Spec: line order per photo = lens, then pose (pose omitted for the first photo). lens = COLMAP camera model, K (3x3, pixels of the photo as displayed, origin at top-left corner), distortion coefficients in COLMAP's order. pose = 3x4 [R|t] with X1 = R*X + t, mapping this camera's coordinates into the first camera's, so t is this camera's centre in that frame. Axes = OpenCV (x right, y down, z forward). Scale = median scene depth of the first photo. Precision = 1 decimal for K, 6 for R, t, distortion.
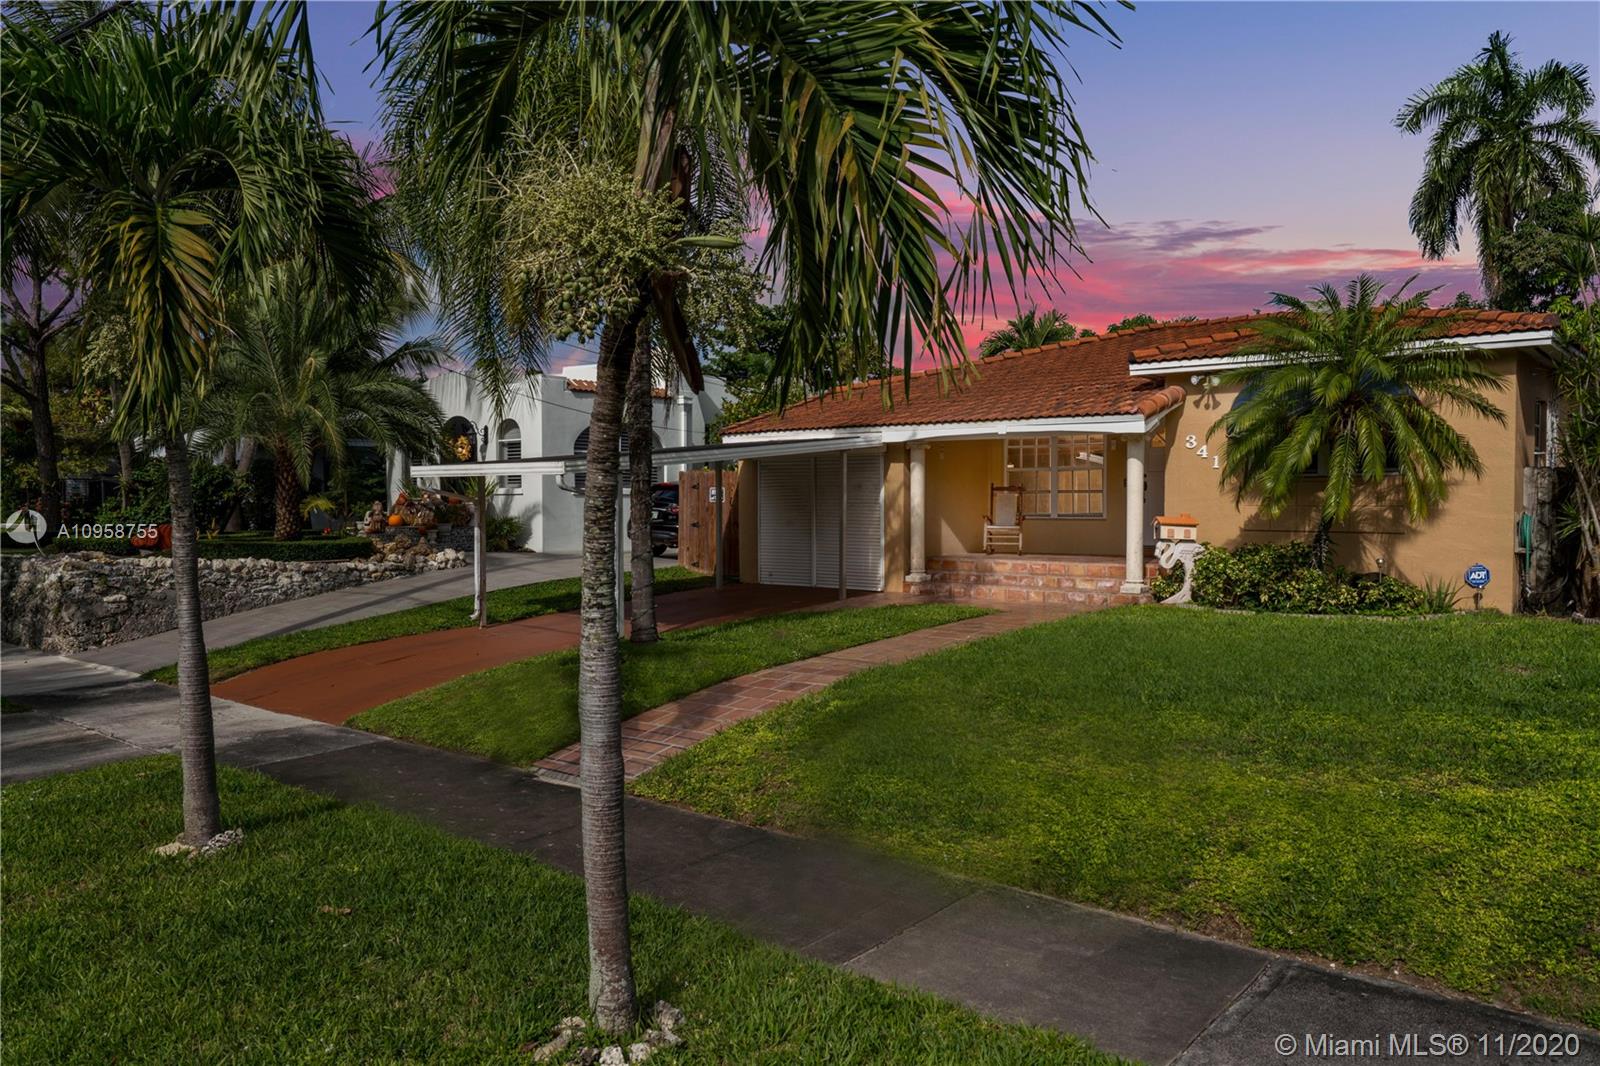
lens RADIAL K [[1137.1, 0, 797.7], [0, 1137.1, 544.3], [0, 0, 1]] dist [0.005738, 0.001150]
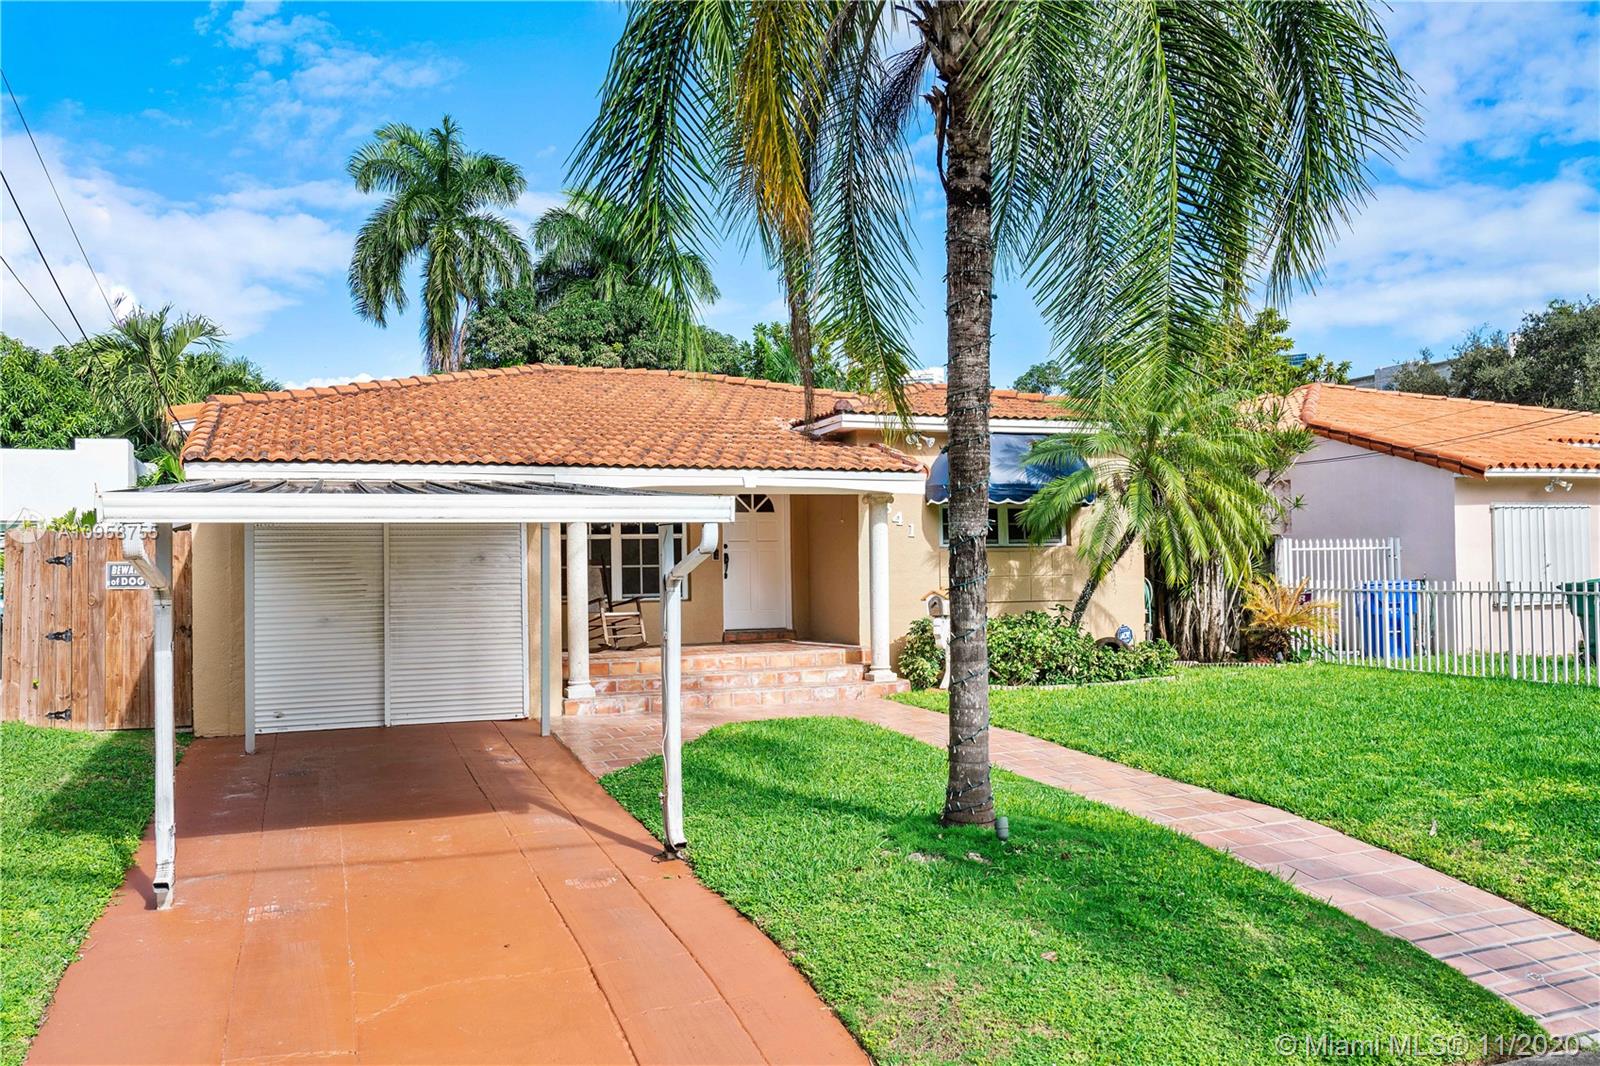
lens RADIAL K [[1251.6, 0, 800.0], [0, 1251.6, 533.0], [0, 0, 1]] dist [-0.004861, 0.000588]
pose [[0.487373, 0.019762, 0.872970, -0.509409], [0.051734, 0.997334, -0.051460, -0.020982], [-0.871660, 0.070242, 0.485051, 0.545044]]
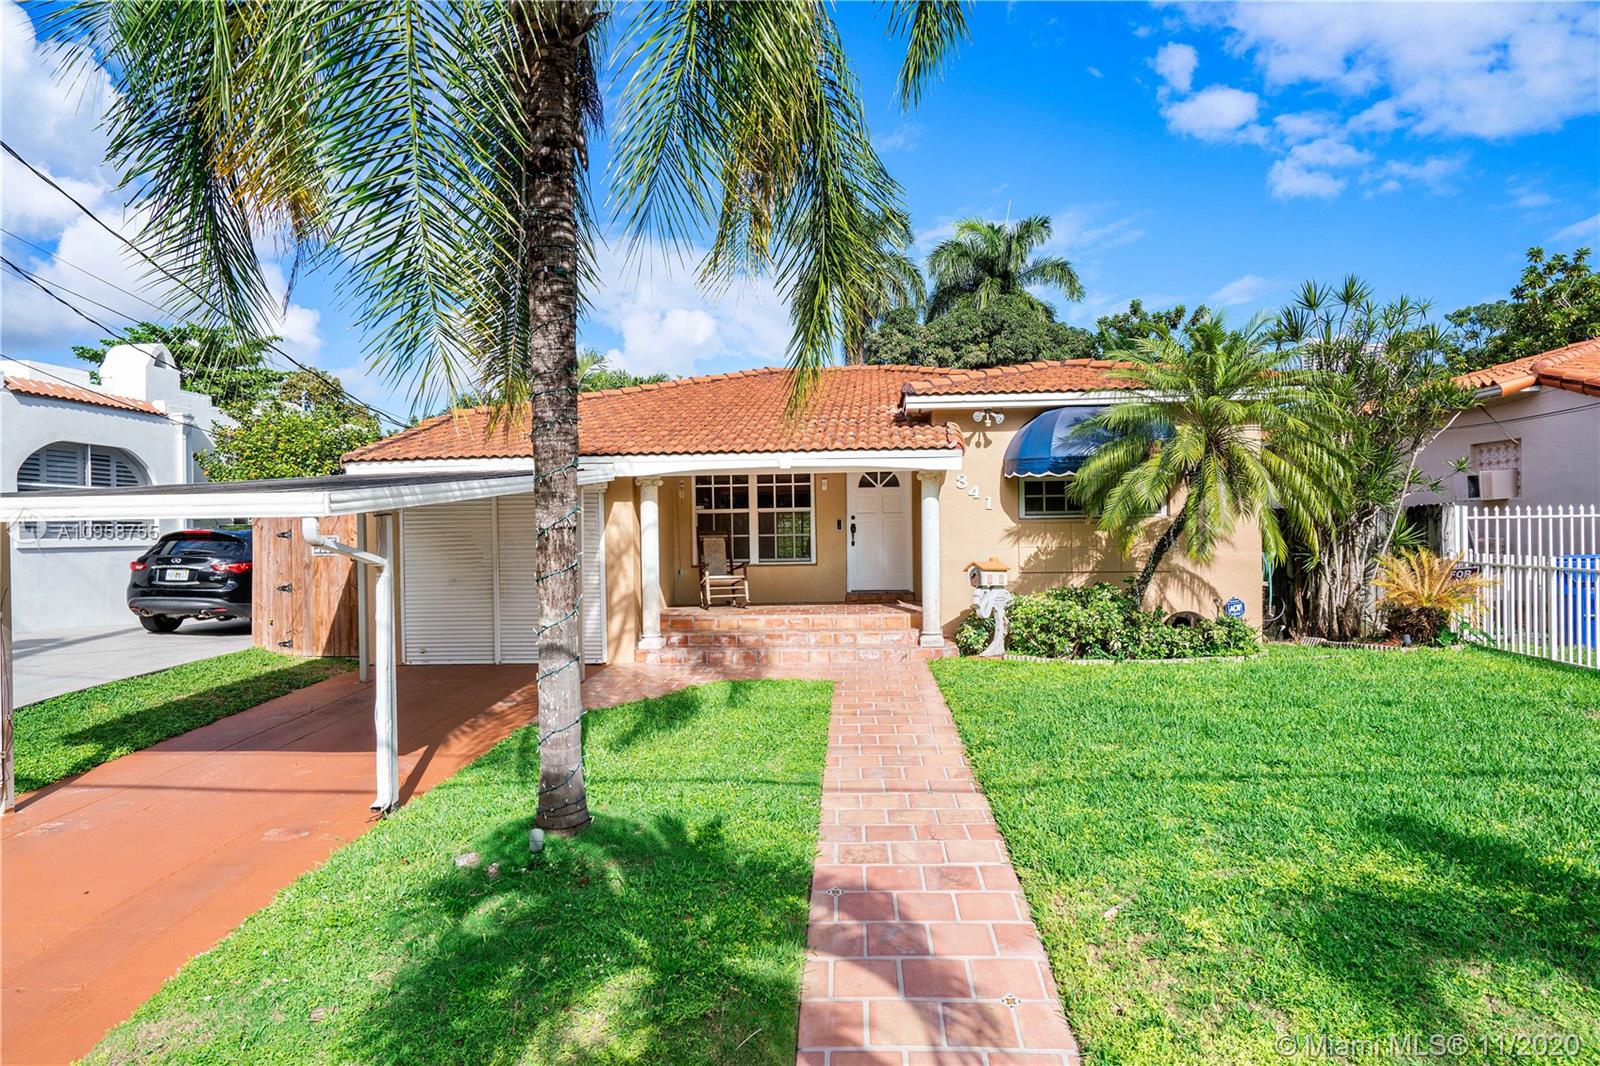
lens RADIAL K [[963.4, 0, 800.0], [0, 963.4, 533.0], [0, 0, 1]] dist [0.001998, -0.000311]
pose [[0.814589, -0.012310, 0.579908, -0.217341], [0.038215, 0.998742, -0.032479, -0.024251], [-0.578778, 0.048618, 0.814034, 0.396100]]
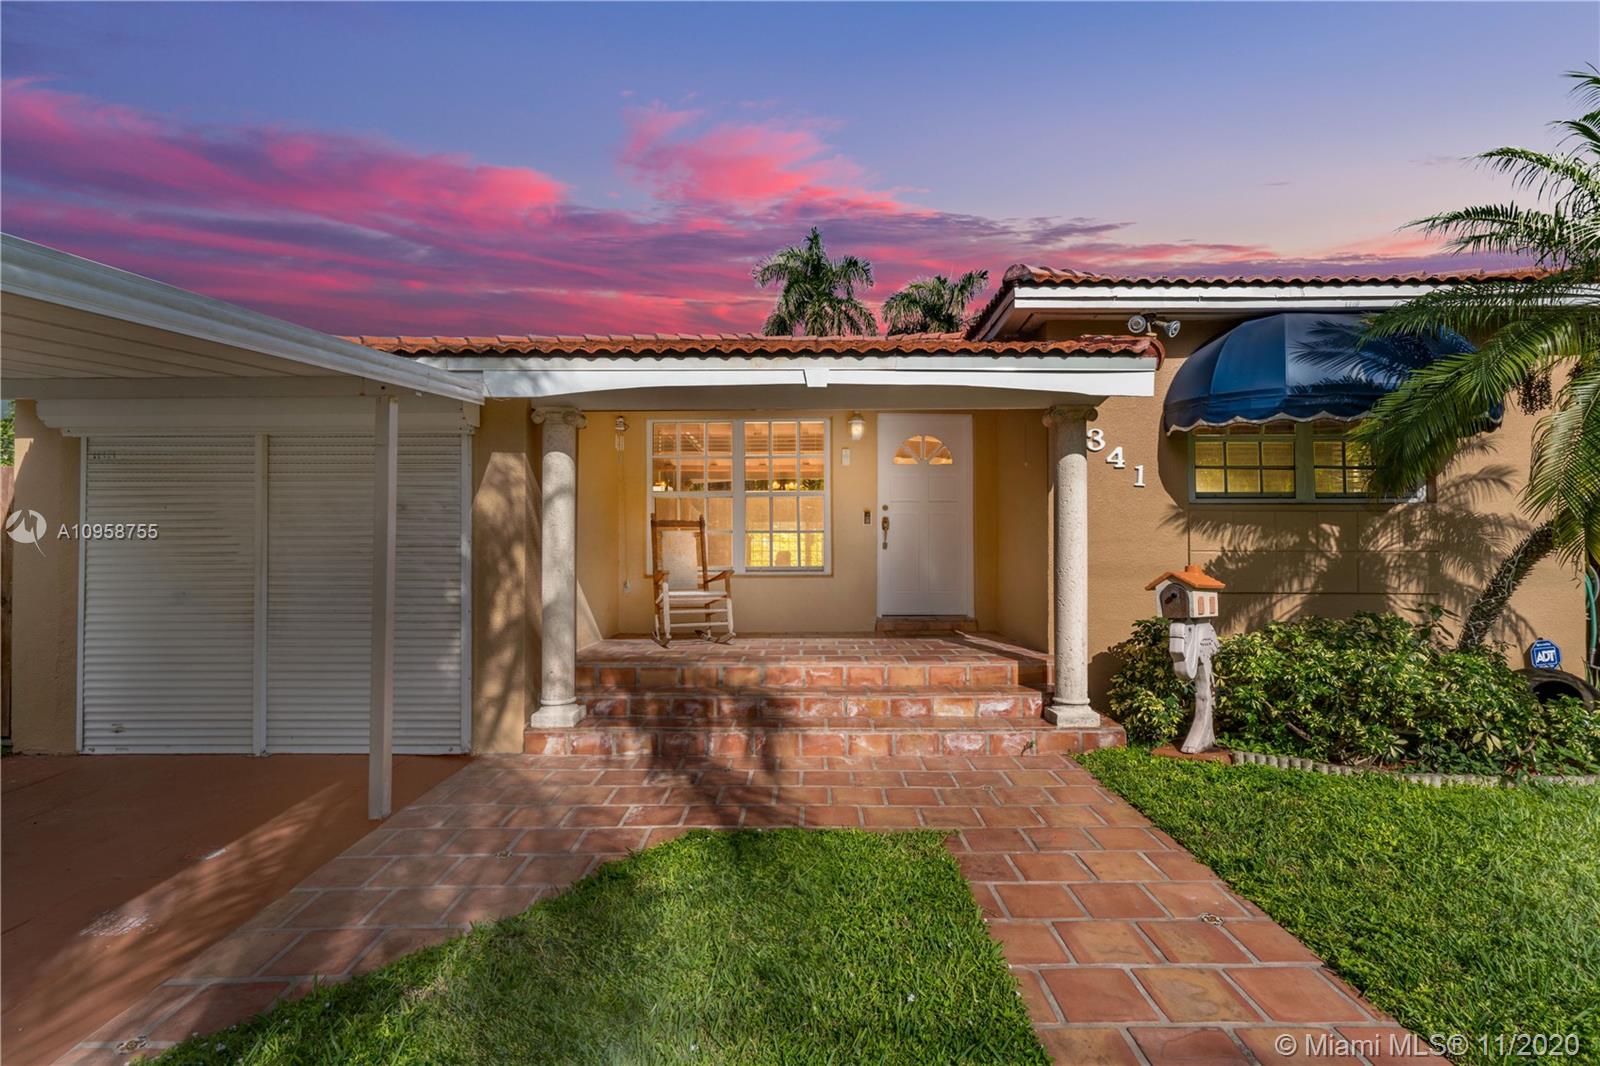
lens RADIAL K [[771.1, 0, 800.0], [0, 771.1, 533.0], [0, 0, 1]] dist [0.001435, 0.000208]
pose [[0.775795, 0.018811, 0.630705, -0.012299], [0.024668, 0.997887, -0.060105, -0.021950], [-0.630503, 0.062187, 0.773691, 0.744188]]
